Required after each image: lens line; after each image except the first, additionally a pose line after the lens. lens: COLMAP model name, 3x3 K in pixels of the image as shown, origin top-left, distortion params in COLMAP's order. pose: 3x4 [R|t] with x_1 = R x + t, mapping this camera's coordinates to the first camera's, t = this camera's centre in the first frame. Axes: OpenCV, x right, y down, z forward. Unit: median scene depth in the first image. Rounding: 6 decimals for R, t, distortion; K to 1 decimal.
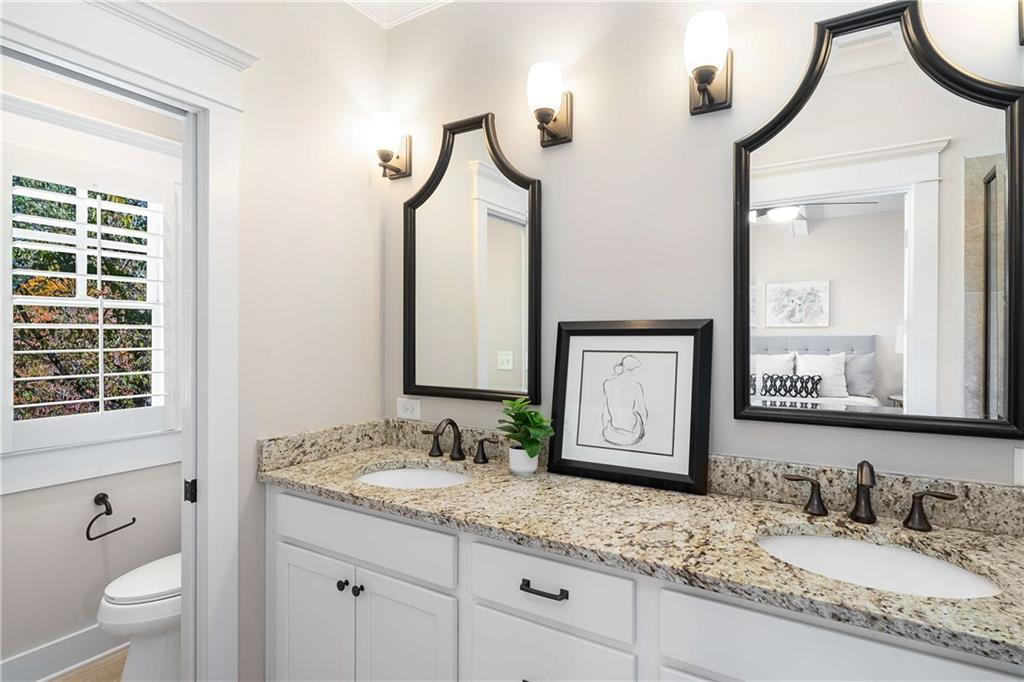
lens RADIAL K [[531.1, 0, 512.4], [0, 531.1, 341.2], [0, 0, 1]] dist [0.003108, -0.000100]
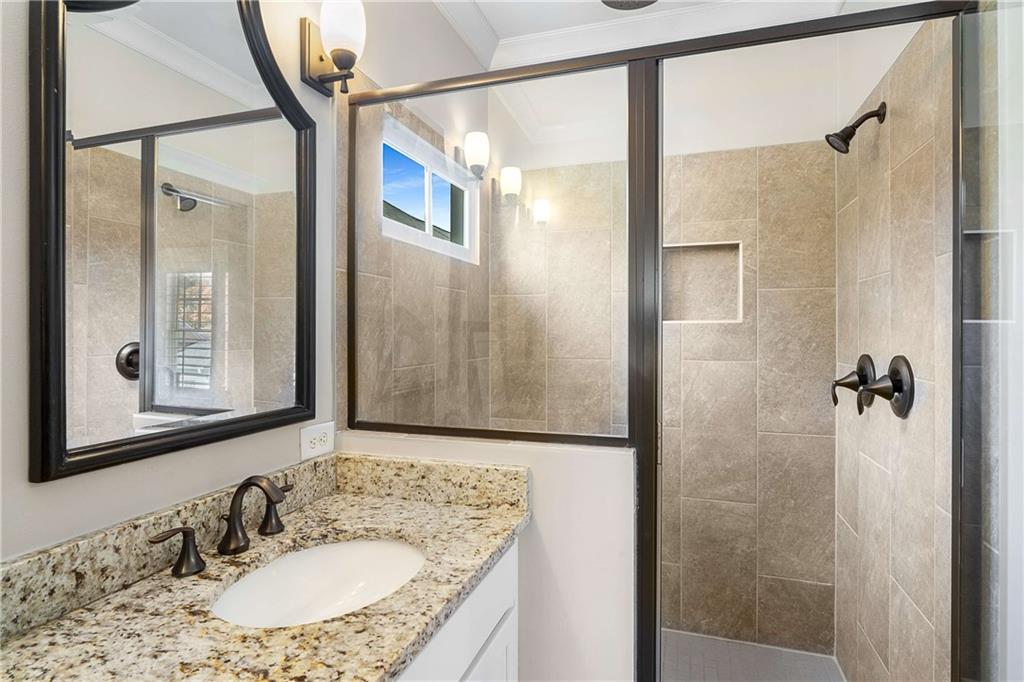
lens RADIAL K [[531.1, 0, 515.0], [0, 531.1, 335.5], [0, 0, 1]] dist [0.003108, -0.000100]
pose [[-0.237472, -0.005844, 0.971377, -0.276776], [0.002885, 0.999973, 0.006721, -0.007853], [-0.971390, 0.004398, -0.237449, 0.807508]]
